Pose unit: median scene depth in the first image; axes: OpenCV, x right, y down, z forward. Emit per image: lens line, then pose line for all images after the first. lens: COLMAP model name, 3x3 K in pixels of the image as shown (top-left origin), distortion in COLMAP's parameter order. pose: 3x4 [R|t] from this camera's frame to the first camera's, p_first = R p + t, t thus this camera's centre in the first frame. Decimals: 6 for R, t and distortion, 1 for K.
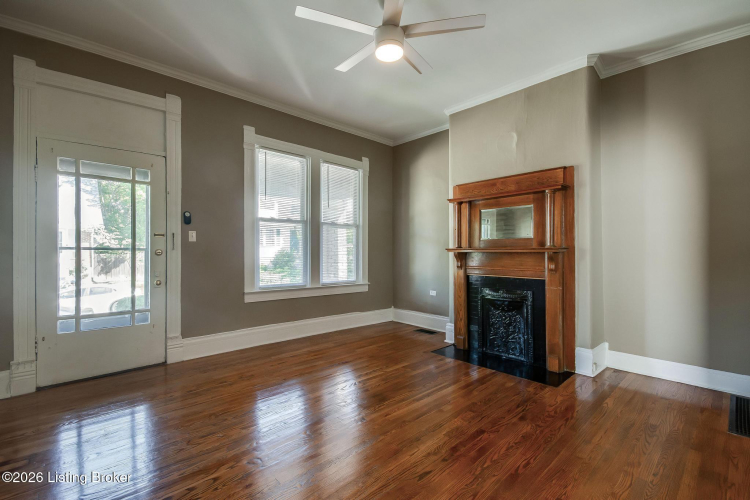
lens RADIAL K [[336.6, 0, 375.0], [0, 336.6, 251.7], [0, 0, 1]] dist [0.000034, -0.000982]
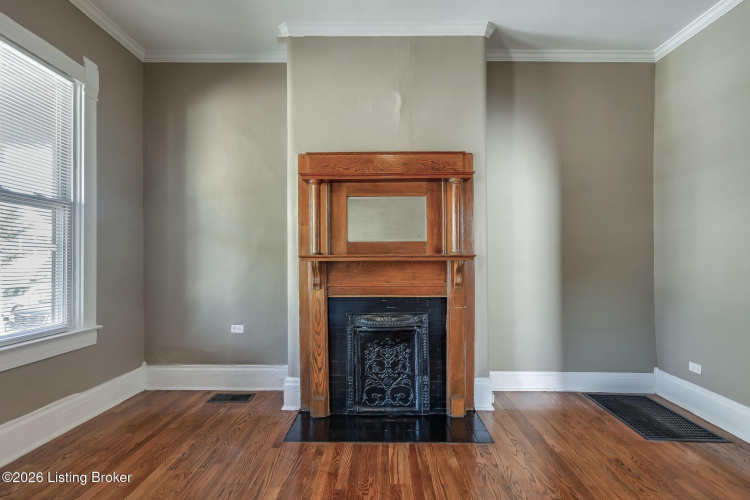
lens RADIAL K [[378.1, 0, 377.3], [0, 378.1, 254.8], [0, 0, 1]] dist [0.001333, -0.000478]
pose [[0.681822, 0.000039, 0.731518, -0.197525], [0.001619, 0.999997, -0.001562, -0.009894], [-0.731517, 0.002250, 0.681820, 0.482253]]
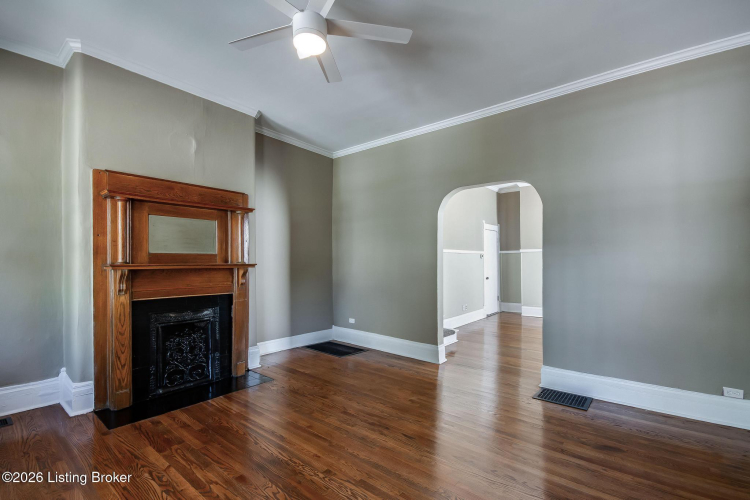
lens RADIAL K [[329.6, 0, 378.9], [0, 329.6, 264.9], [0, 0, 1]] dist [-0.000855, -0.000615]
pose [[-0.141349, -0.003391, 0.989954, -0.539370], [0.002072, 0.999991, 0.003721, -0.010862], [-0.989958, 0.002577, -0.141341, 0.619580]]
